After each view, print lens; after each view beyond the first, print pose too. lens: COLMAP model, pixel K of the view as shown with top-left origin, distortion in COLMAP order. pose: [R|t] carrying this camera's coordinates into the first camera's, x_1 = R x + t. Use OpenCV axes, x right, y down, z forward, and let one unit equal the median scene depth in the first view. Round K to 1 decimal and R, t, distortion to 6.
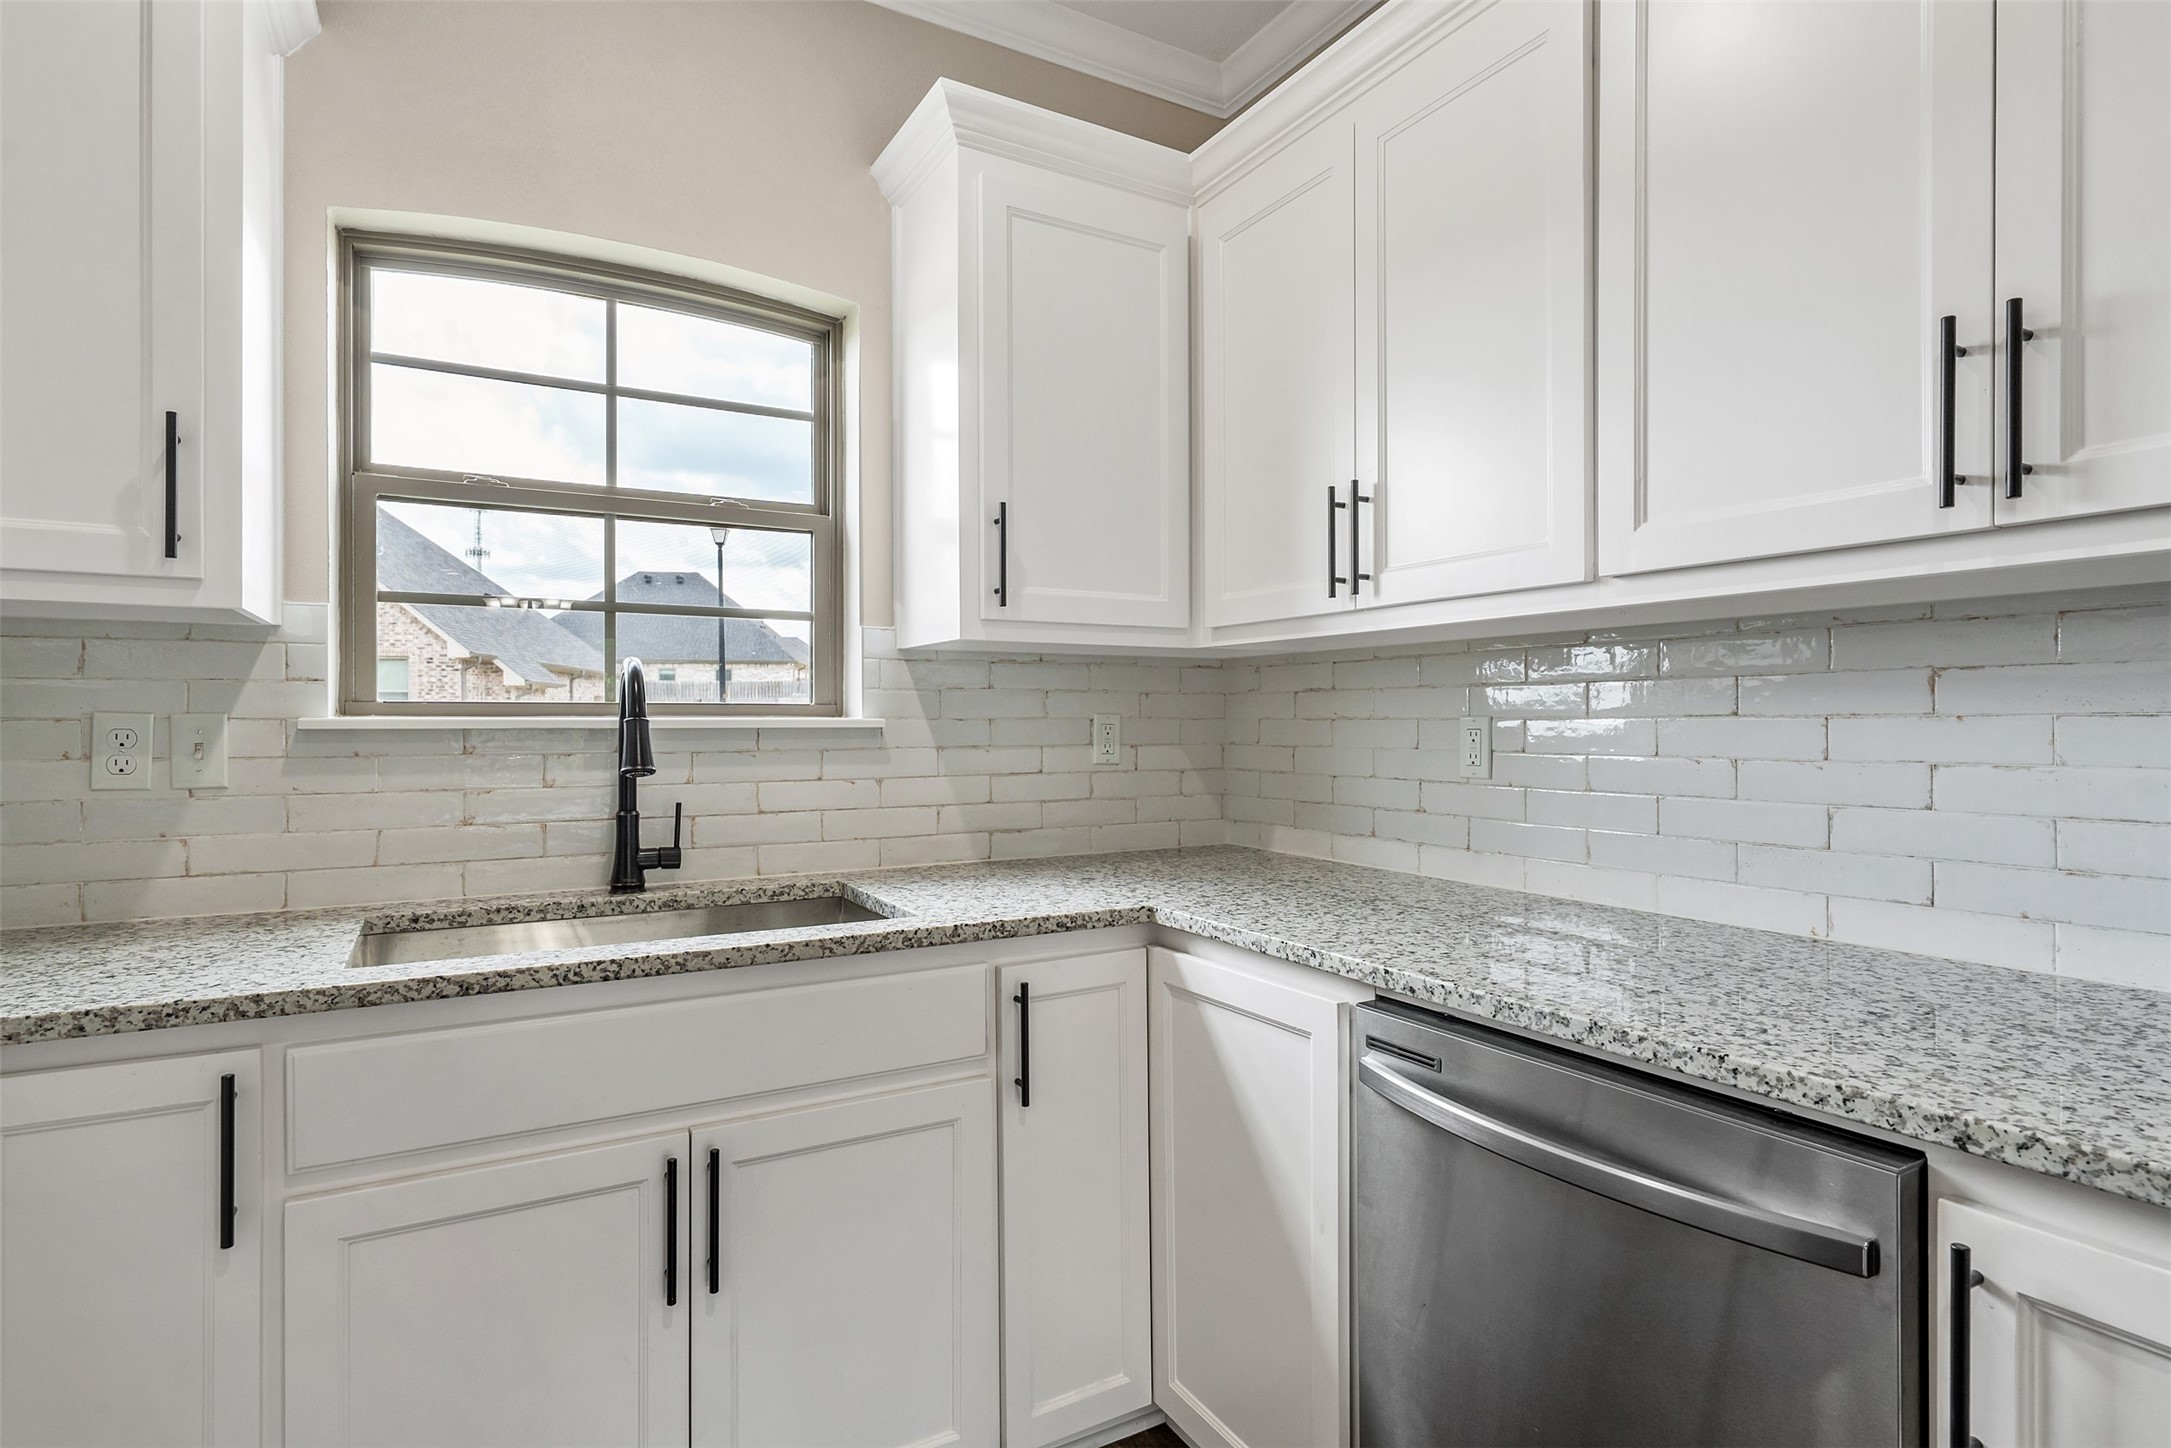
lens RADIAL K [[1150.4, 0, 1109.5], [0, 1150.4, 719.7], [0, 0, 1]] dist [0.001762, -0.001038]
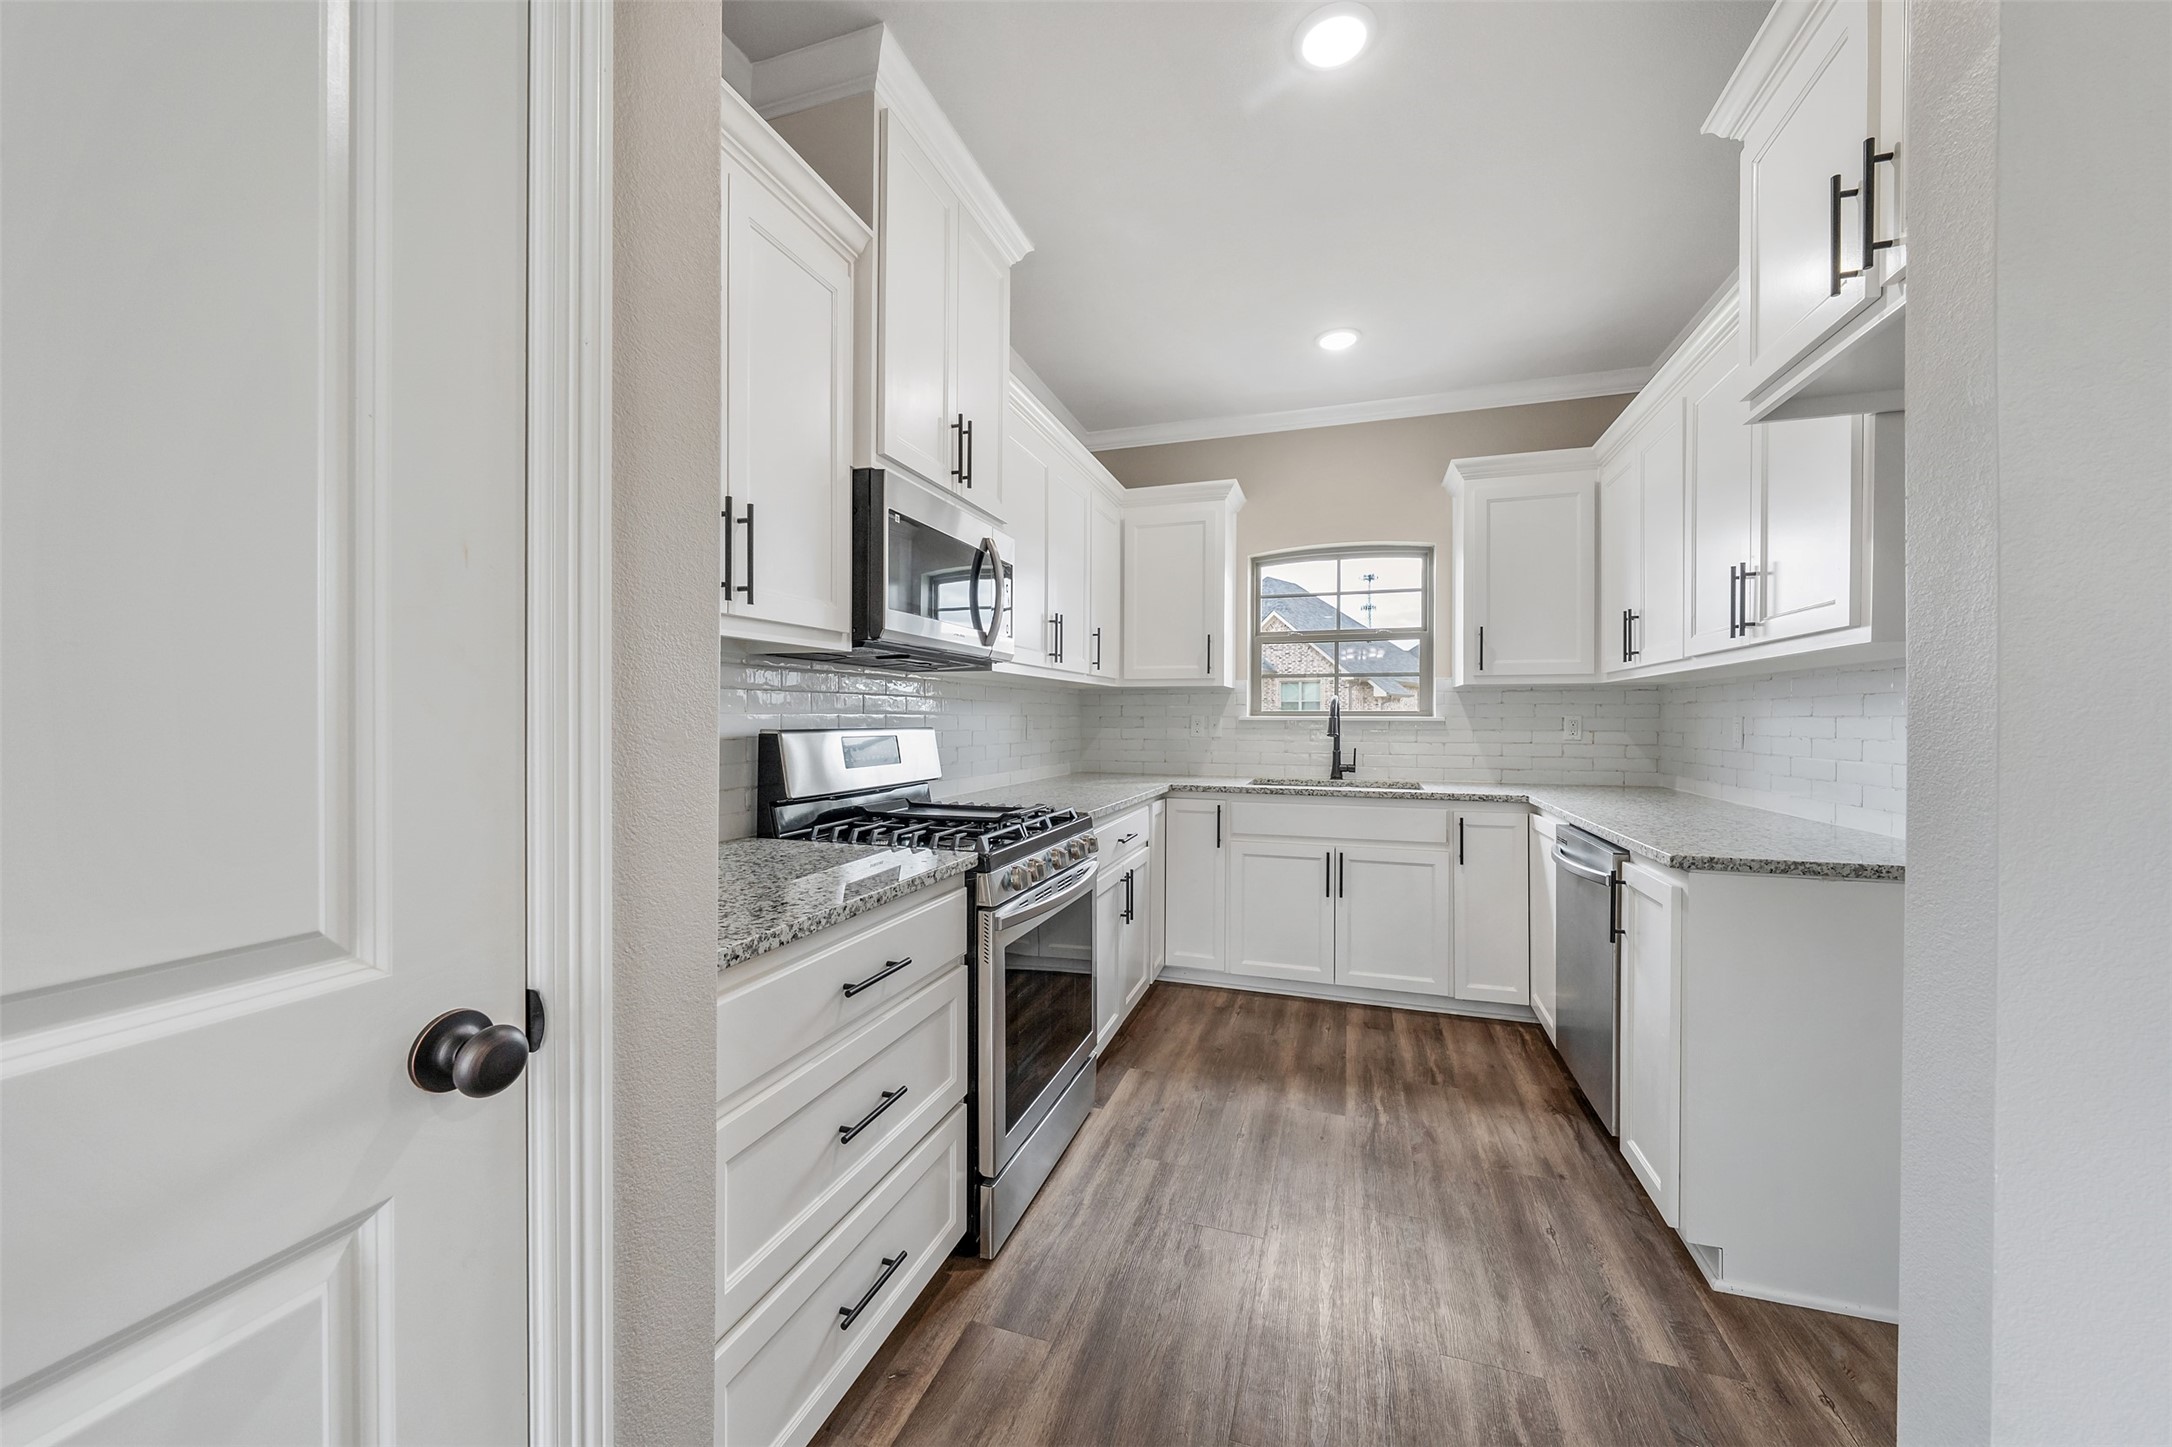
lens RADIAL K [[799.5, 0, 1095.3], [0, 799.5, 720.1], [0, 0, 1]] dist [-0.000510, 0.000011]
pose [[0.677162, 0.004677, -0.735820, 0.615744], [-0.002991, 0.999989, 0.003604, 0.000916], [0.735828, -0.000240, 0.677168, -0.747380]]
